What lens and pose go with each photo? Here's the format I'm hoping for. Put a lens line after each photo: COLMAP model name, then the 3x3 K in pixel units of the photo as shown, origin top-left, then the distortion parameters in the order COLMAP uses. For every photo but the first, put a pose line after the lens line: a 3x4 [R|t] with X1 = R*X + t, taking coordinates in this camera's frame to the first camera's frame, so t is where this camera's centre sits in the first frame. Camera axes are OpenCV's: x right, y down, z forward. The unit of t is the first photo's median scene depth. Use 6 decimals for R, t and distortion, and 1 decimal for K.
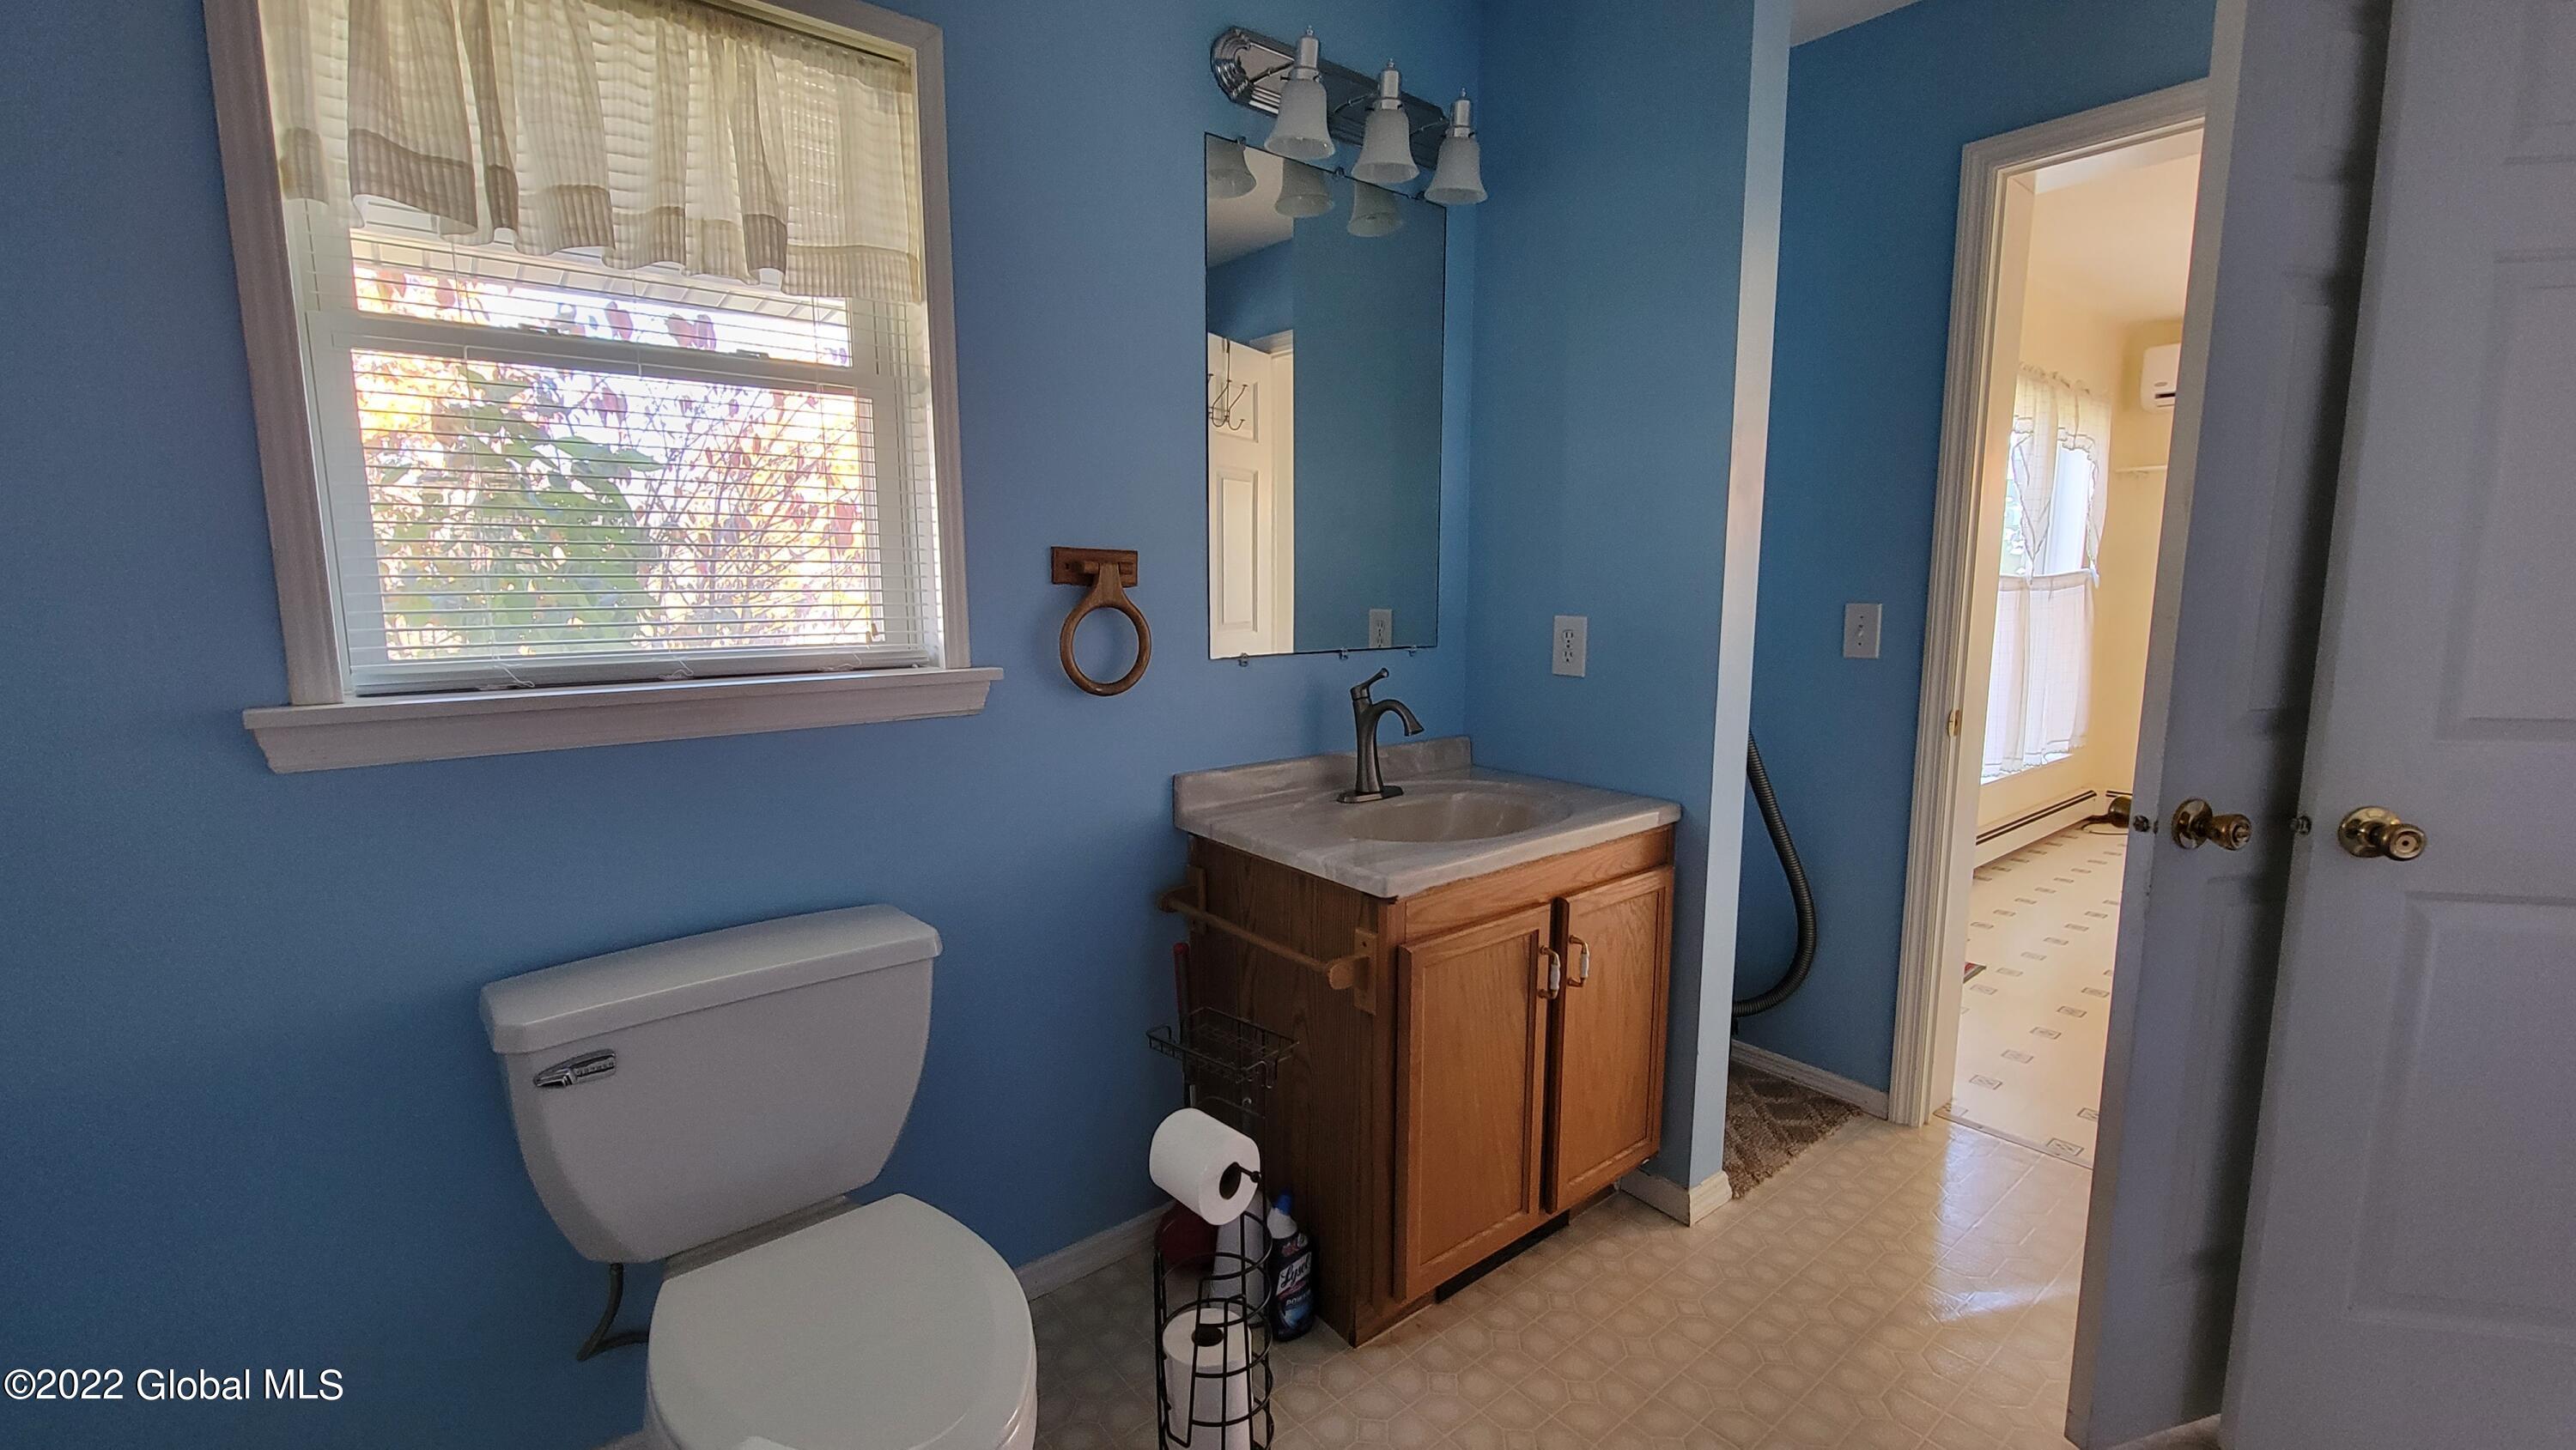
lens RADIAL K [[1082.6, 0, 1283.1], [0, 1082.6, 726.5], [0, 0, 1]] dist [-0.004905, 0.000090]
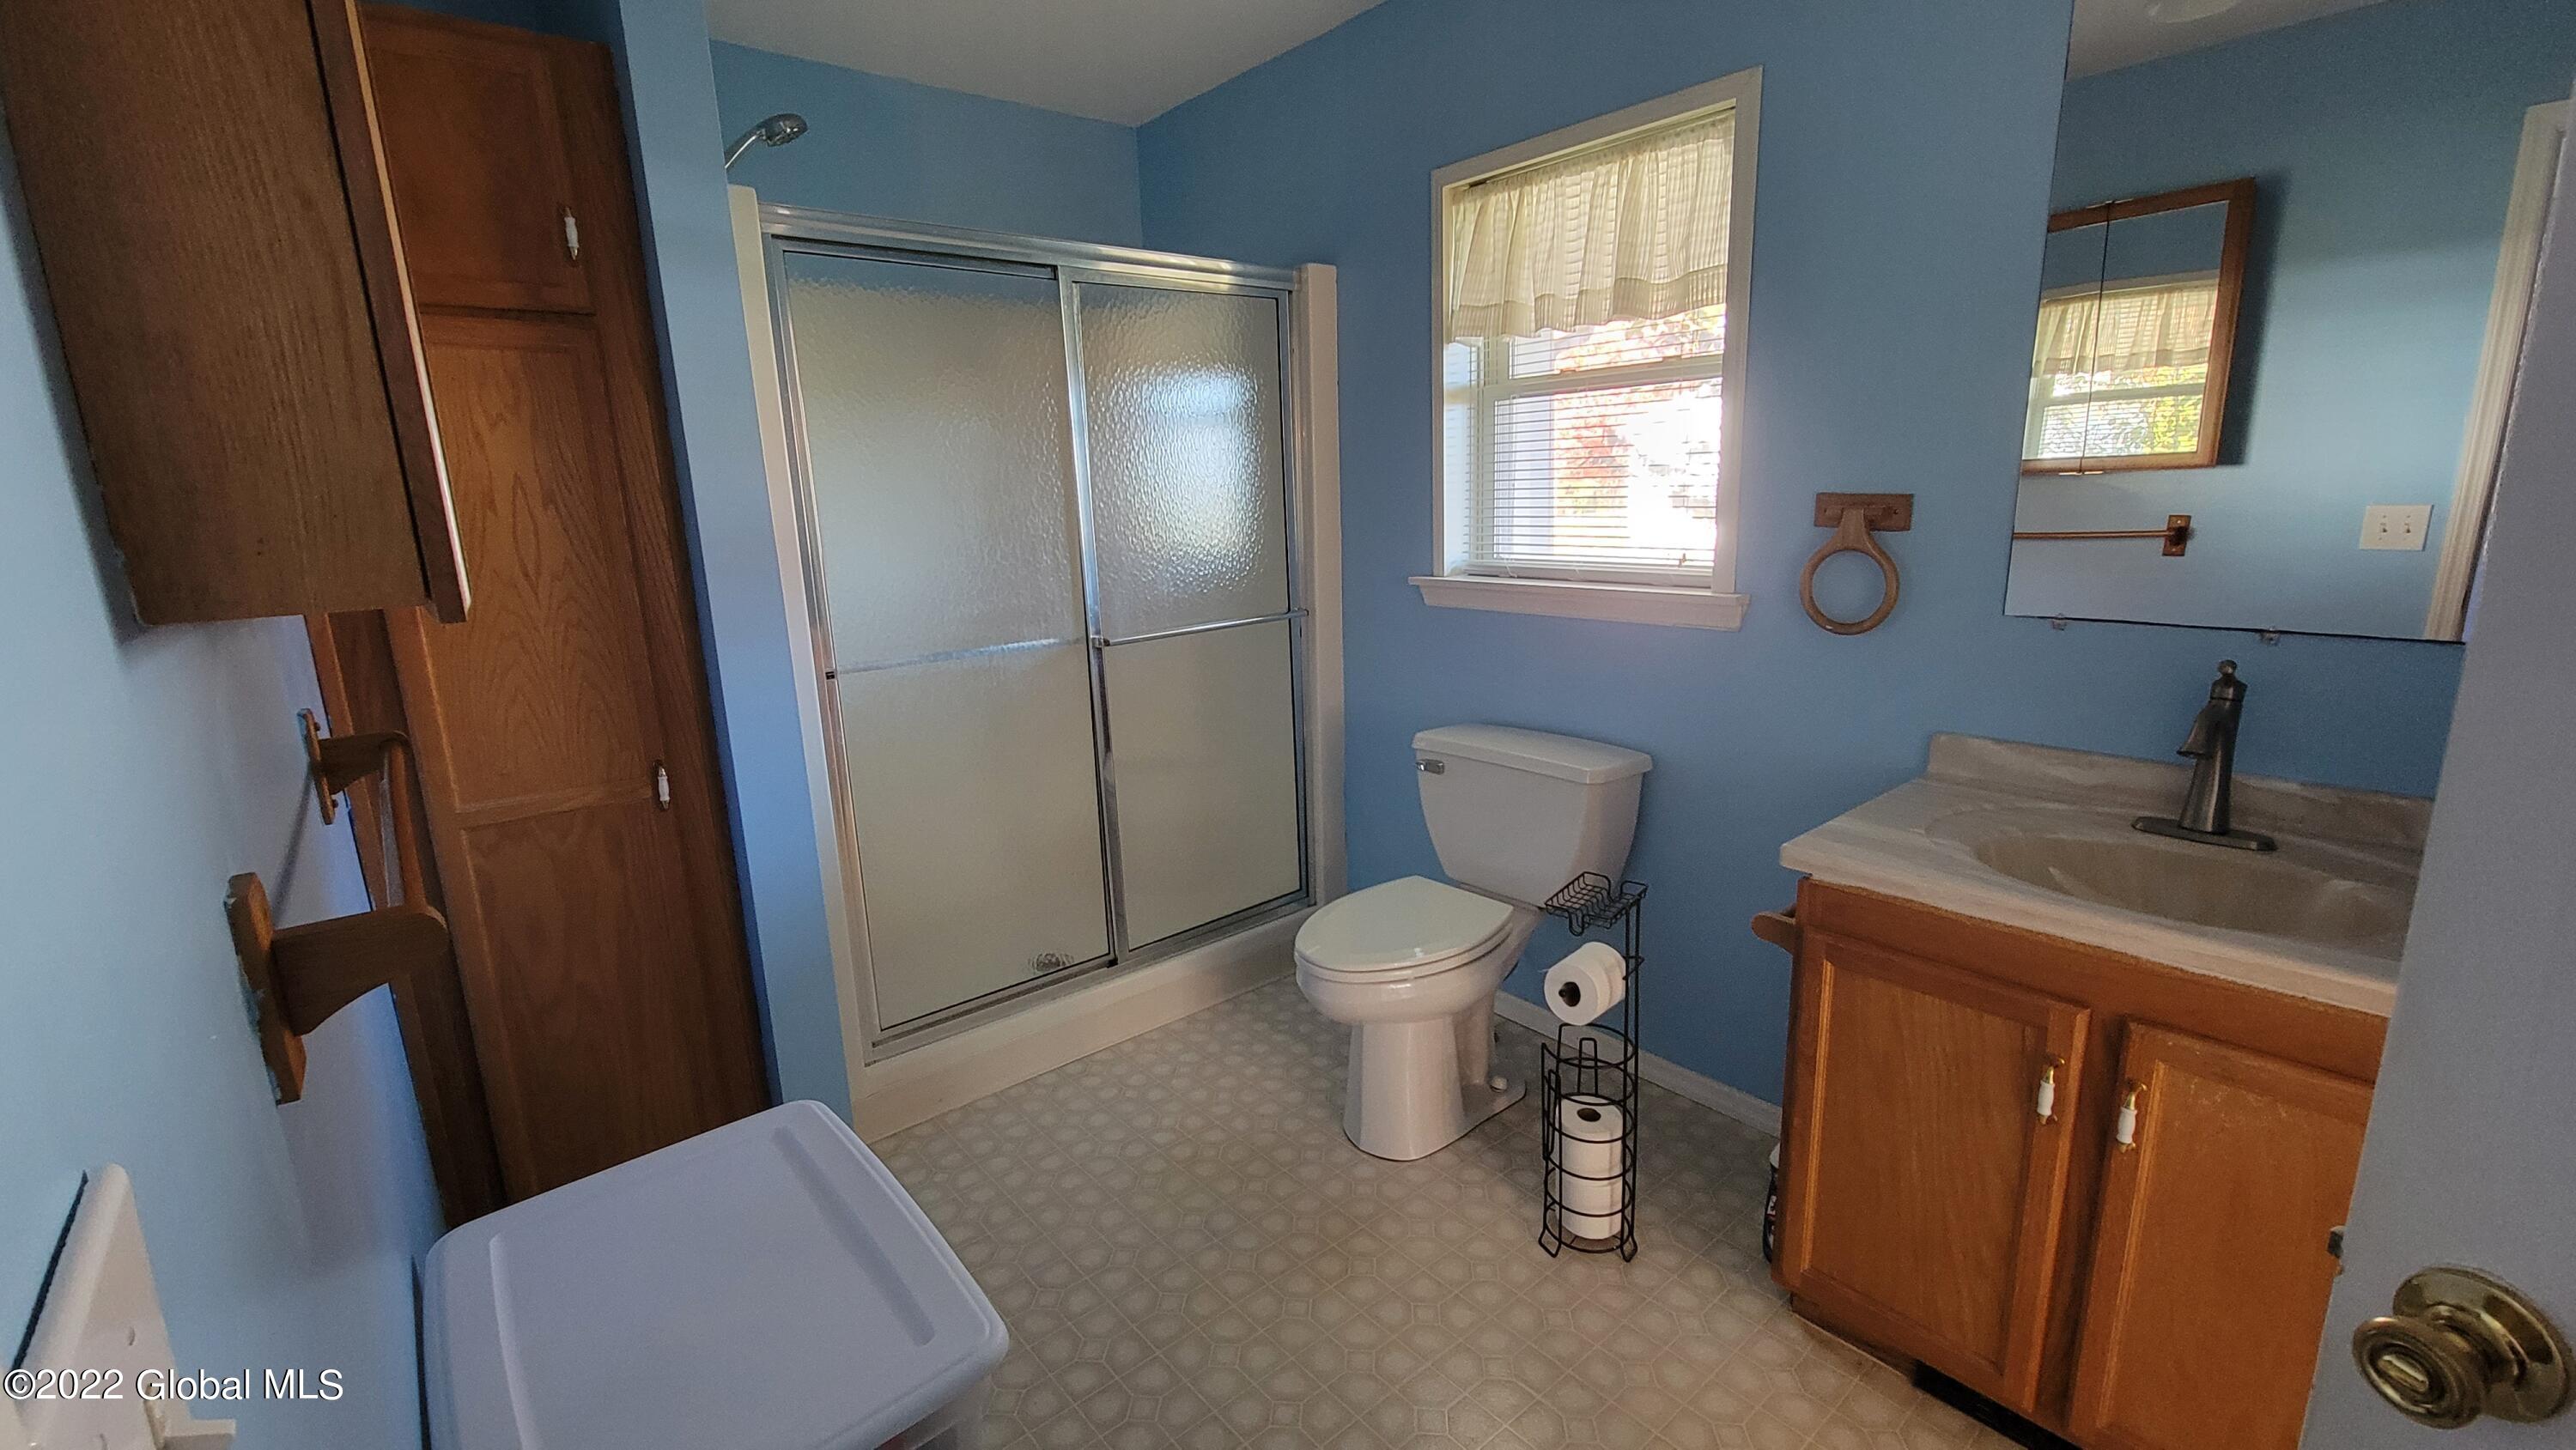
lens RADIAL K [[1082.6, 0, 1285.3], [0, 1082.6, 725.9], [0, 0, 1]] dist [-0.004905, 0.000090]
pose [[0.011192, 0.219103, -0.975638, 1.015588], [-0.103675, 0.970695, 0.216803, -0.131502], [0.994548, 0.098723, 0.033579, 0.495407]]
